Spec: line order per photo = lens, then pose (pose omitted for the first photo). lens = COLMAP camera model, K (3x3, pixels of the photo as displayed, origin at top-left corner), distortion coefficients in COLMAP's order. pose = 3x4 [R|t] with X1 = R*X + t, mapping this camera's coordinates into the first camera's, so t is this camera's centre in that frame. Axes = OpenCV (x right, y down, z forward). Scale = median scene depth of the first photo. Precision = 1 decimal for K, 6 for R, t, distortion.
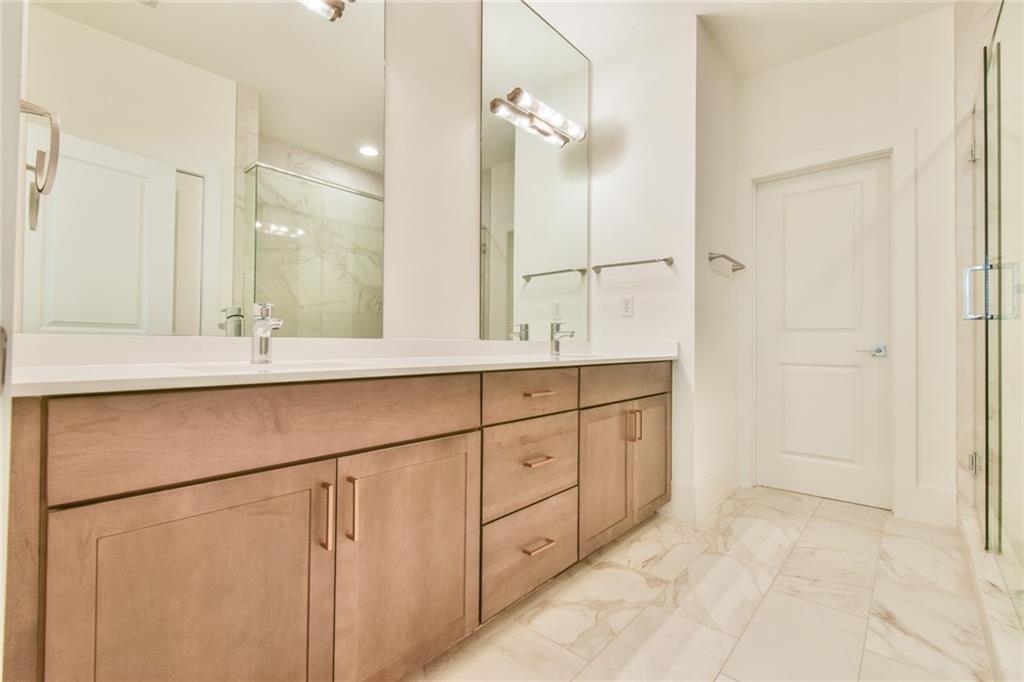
lens RADIAL K [[452.8, 0, 513.1], [0, 452.8, 337.2], [0, 0, 1]] dist [0.000494, -0.000221]
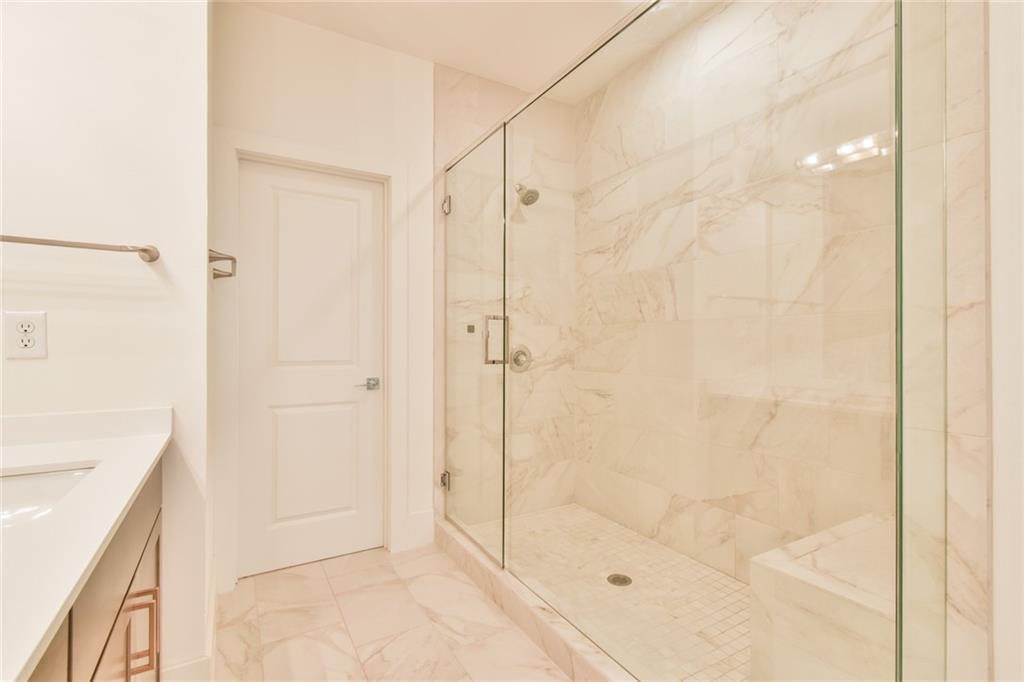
lens RADIAL K [[465.6, 0, 512.0], [0, 465.6, 341.0], [0, 0, 1]] dist [0.001567, 0.000022]
pose [[0.302449, -0.007600, 0.953135, -0.039598], [-0.015113, 0.999804, 0.012768, -0.081778], [-0.953046, -0.018266, 0.302275, 0.447539]]
